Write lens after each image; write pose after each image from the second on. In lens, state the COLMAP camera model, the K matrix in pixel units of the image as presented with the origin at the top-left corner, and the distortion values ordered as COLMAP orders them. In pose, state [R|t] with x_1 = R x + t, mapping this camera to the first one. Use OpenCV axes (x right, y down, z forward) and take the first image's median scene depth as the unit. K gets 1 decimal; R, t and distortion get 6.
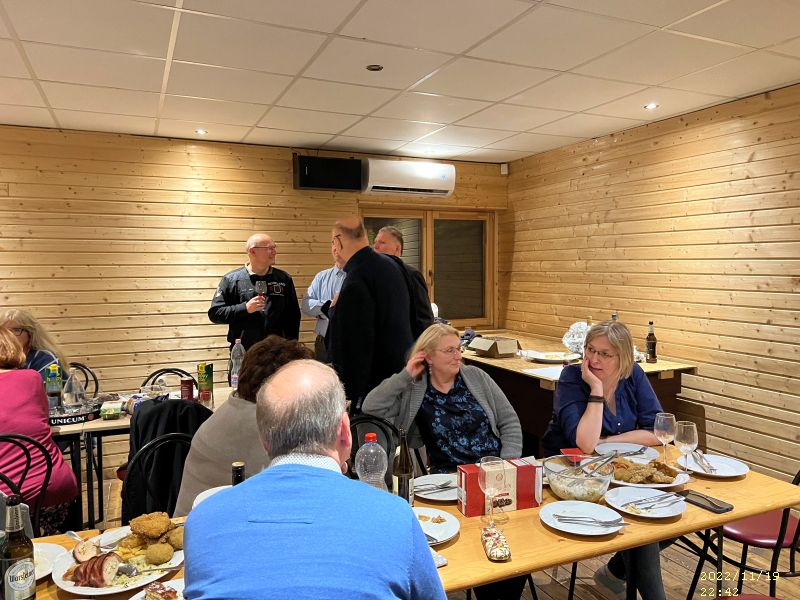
lens RADIAL K [[602.6, 0, 405.1], [0, 602.6, 300.8], [0, 0, 1]] dist [0.055513, -0.064049]
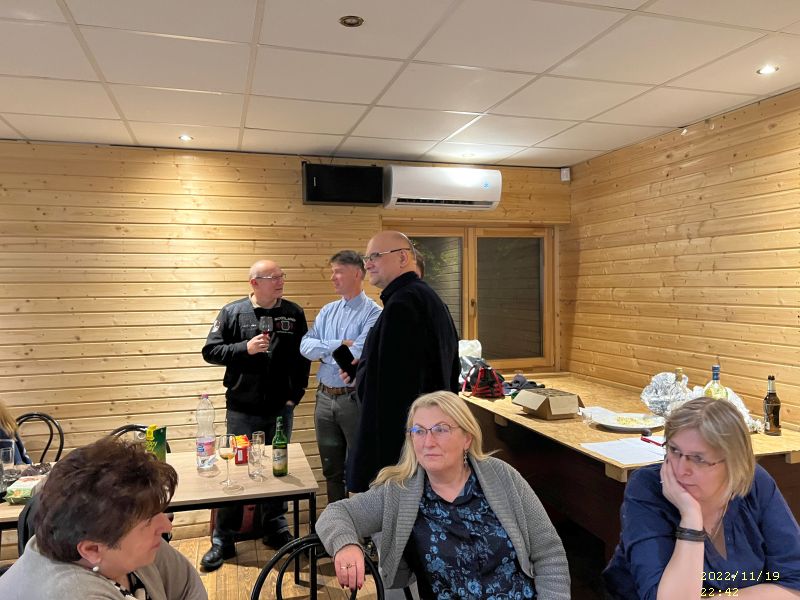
lens RADIAL K [[602.6, 0, 399.2], [0, 602.6, 303.1], [0, 0, 1]] dist [0.055513, -0.064049]
pose [[0.990612, -0.002813, -0.136672, 0.067632], [-0.001569, 0.999489, -0.031941, -0.024036], [0.136692, 0.031856, 0.990101, 0.214266]]
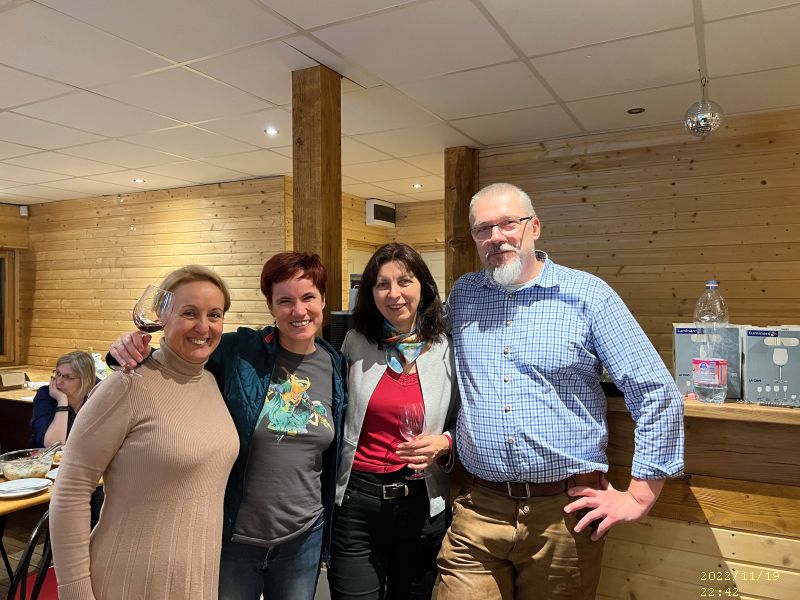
lens RADIAL K [[602.6, 0, 396.9], [0, 602.6, 299.4], [0, 0, 1]] dist [0.055513, -0.064049]
pose [[0.799123, 0.006549, 0.601132, 0.058922], [0.029593, 0.998300, -0.050217, 0.008381], [-0.600439, 0.057919, 0.797571, -0.273536]]
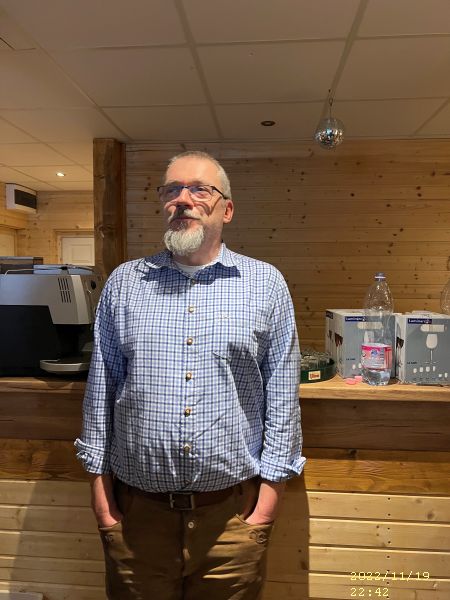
lens RADIAL K [[452.0, 0, 225.9], [0, 452.0, 303.6], [0, 0, 1]] dist [0.055513, -0.064049]
pose [[0.493771, -0.036411, 0.868829, 0.126876], [0.037918, 0.999074, 0.020320, -0.006916], [-0.868765, 0.022911, 0.494695, -0.144719]]
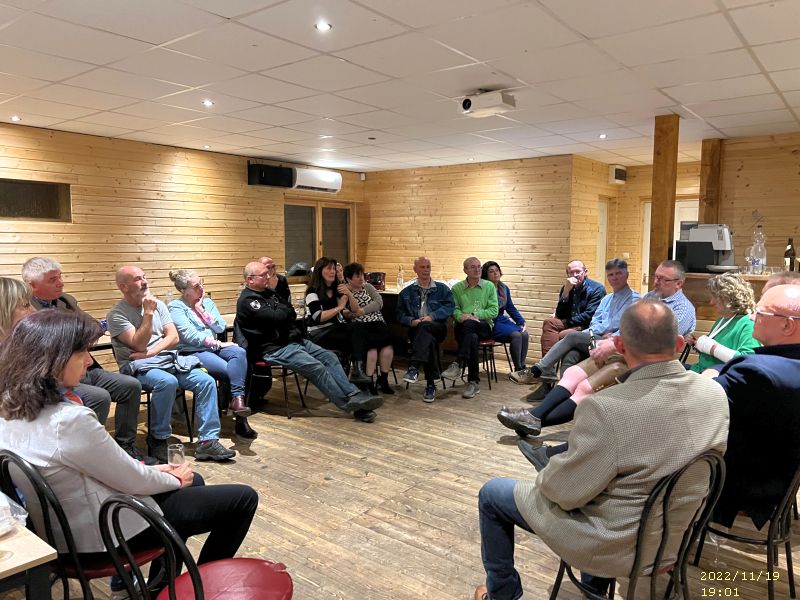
lens RADIAL K [[602.6, 0, 401.3], [0, 602.6, 298.2], [0, 0, 1]] dist [0.055513, -0.064049]
pose [[0.890010, -0.031520, 0.454850, -0.586501], [0.014680, 0.999071, 0.040508, 0.041340], [-0.455705, -0.029375, 0.889646, -0.549684]]
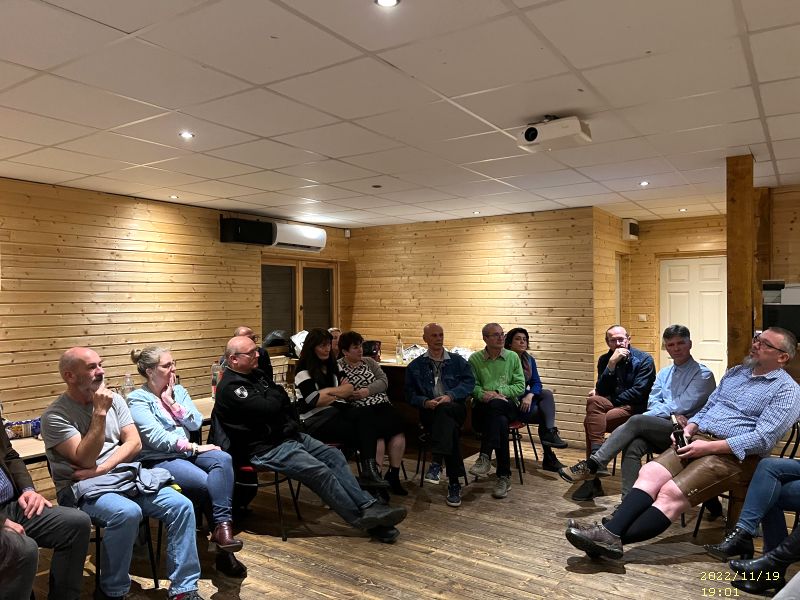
lens RADIAL K [[602.6, 0, 400.1], [0, 602.6, 304.9], [0, 0, 1]] dist [0.055513, -0.064049]
pose [[0.852833, -0.003465, 0.522172, -0.577789], [0.031043, 0.998546, -0.044073, 0.015053], [-0.521260, 0.053797, 0.851701, -0.295709]]
